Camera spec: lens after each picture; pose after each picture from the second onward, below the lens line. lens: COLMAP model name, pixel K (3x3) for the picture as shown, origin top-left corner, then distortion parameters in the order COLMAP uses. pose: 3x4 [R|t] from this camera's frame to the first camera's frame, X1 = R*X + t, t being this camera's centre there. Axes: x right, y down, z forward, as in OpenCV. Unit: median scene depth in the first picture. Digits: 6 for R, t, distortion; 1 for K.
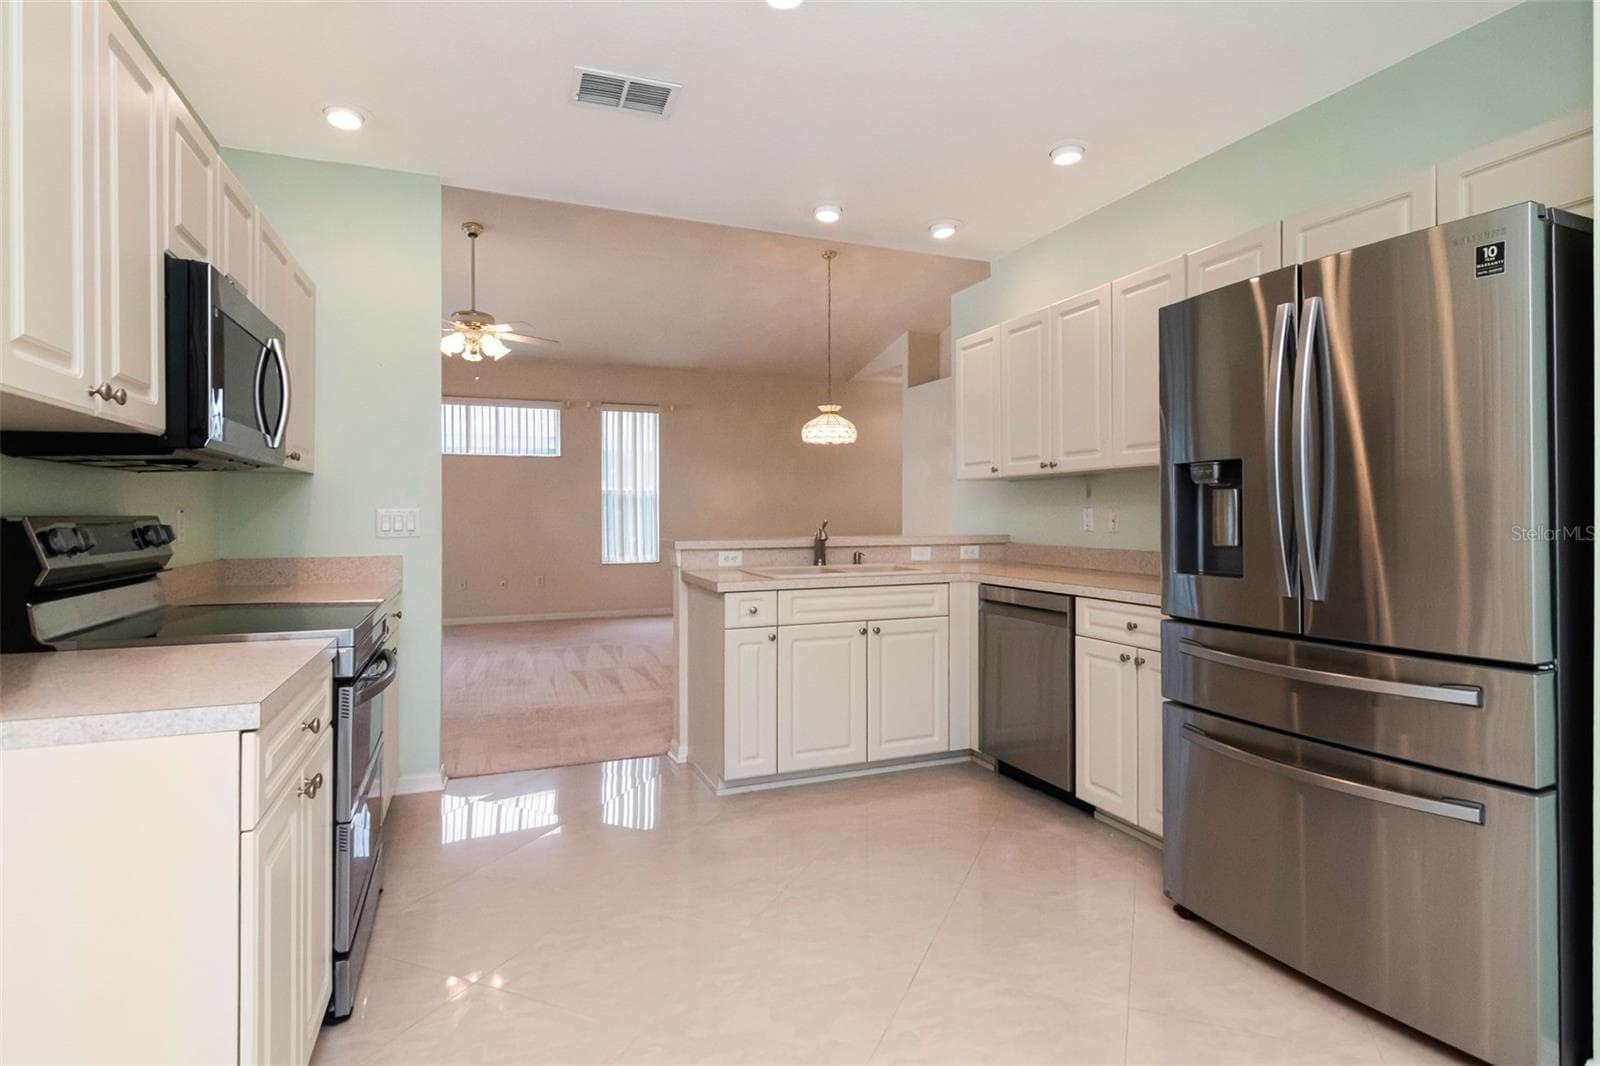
lens RADIAL K [[798.6, 0, 809.7], [0, 798.6, 526.3], [0, 0, 1]] dist [0.005550, -0.002468]
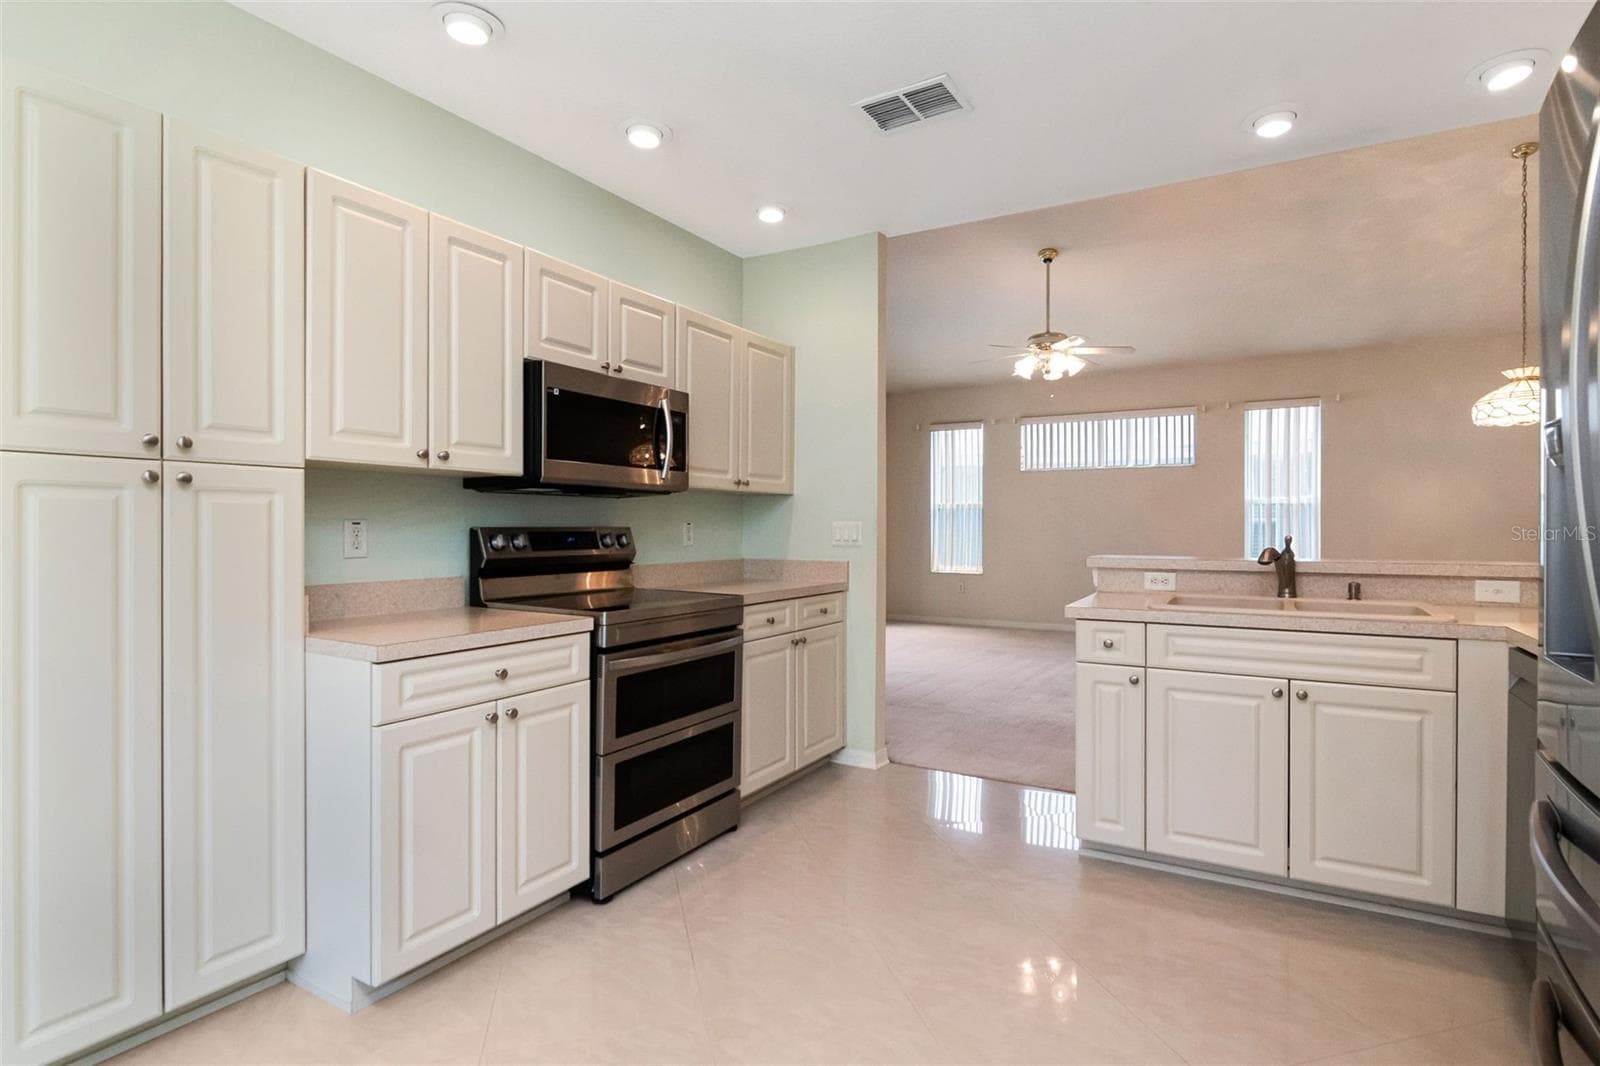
lens RADIAL K [[798.6, 0, 859.5], [0, 798.6, 524.8], [0, 0, 1]] dist [0.005550, -0.002468]
pose [[0.628697, 0.001590, -0.777649, 0.341149], [-0.014737, 0.999843, -0.009870, -0.005190], [0.777511, 0.017665, 0.628622, 0.223323]]
